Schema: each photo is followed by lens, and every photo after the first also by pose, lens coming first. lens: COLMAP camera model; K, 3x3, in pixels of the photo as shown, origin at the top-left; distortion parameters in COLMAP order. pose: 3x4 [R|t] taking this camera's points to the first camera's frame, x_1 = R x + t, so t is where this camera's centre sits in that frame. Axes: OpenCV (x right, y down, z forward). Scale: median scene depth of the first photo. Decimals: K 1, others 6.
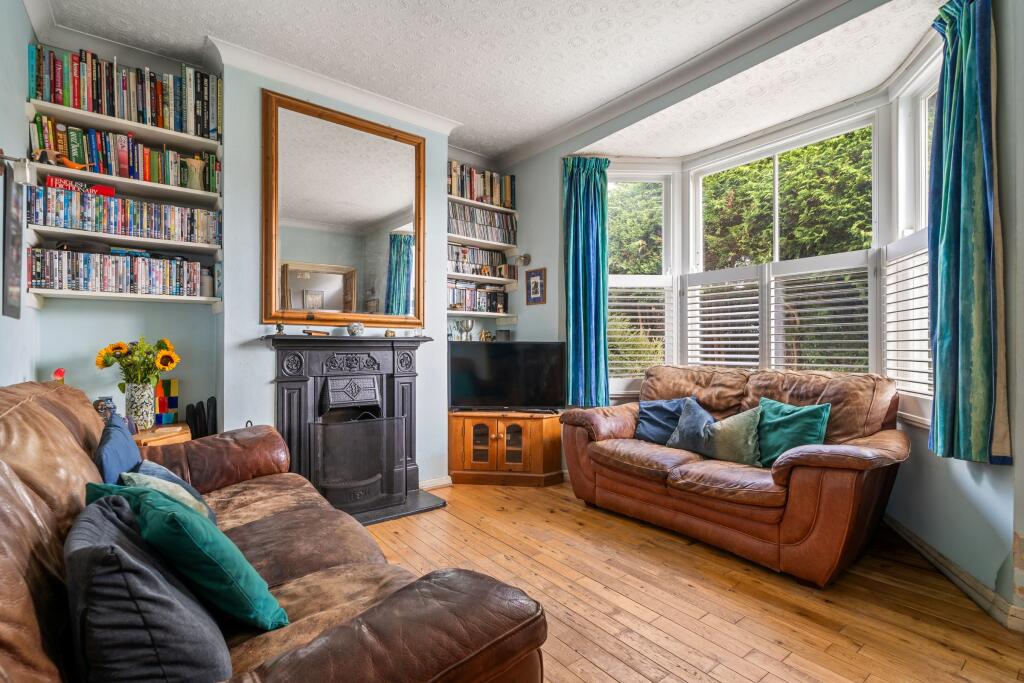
lens RADIAL K [[461.9, 0, 512.0], [0, 461.9, 341.5], [0, 0, 1]] dist [0.007393, 0.000102]
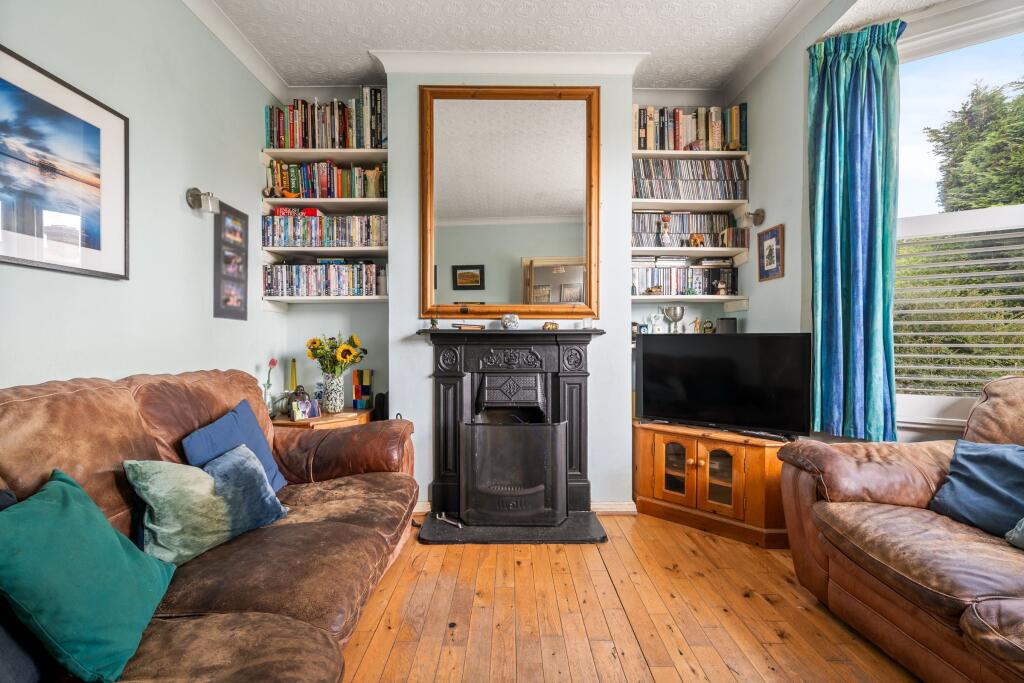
lens RADIAL K [[461.9, 0, 512.0], [0, 461.9, 341.5], [0, 0, 1]] dist [0.007393, 0.000102]
pose [[0.799055, 0.000393, -0.601257, 0.200989], [0.008724, 0.999887, 0.012248, 0.000967], [0.601194, -0.015032, 0.798962, 0.268462]]
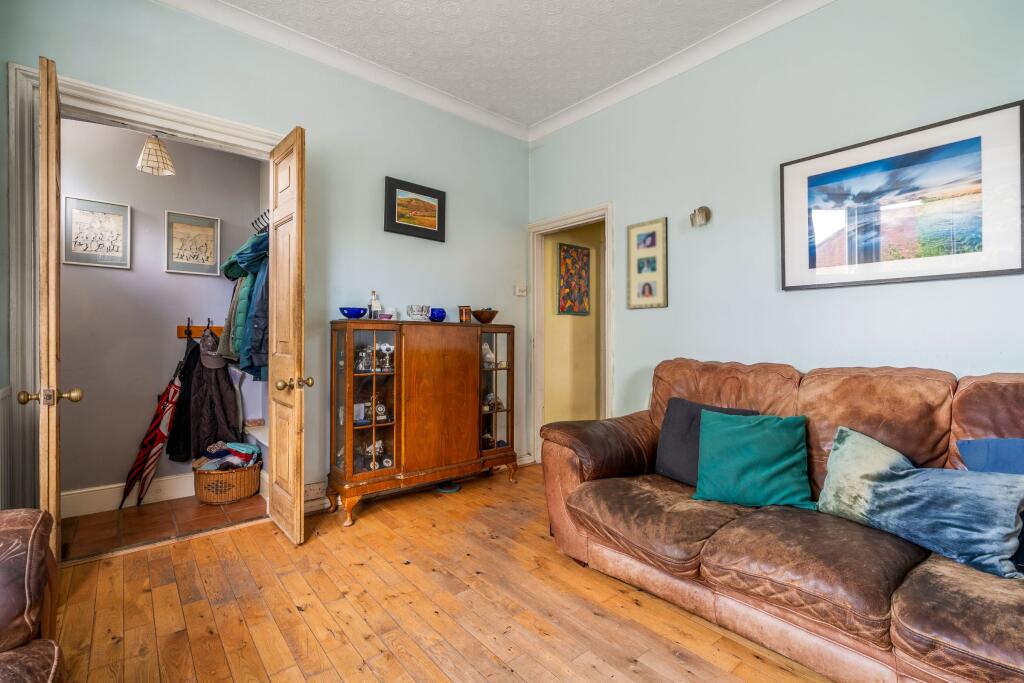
lens RADIAL K [[459.4, 0, 512.0], [0, 459.4, 341.5], [0, 0, 1]] dist [-0.000114, -0.000041]
pose [[-0.998947, -0.002451, -0.045817, 0.092240], [-0.002085, 0.999966, -0.008023, 0.013264], [0.045835, -0.007919, -0.998918, 0.939228]]
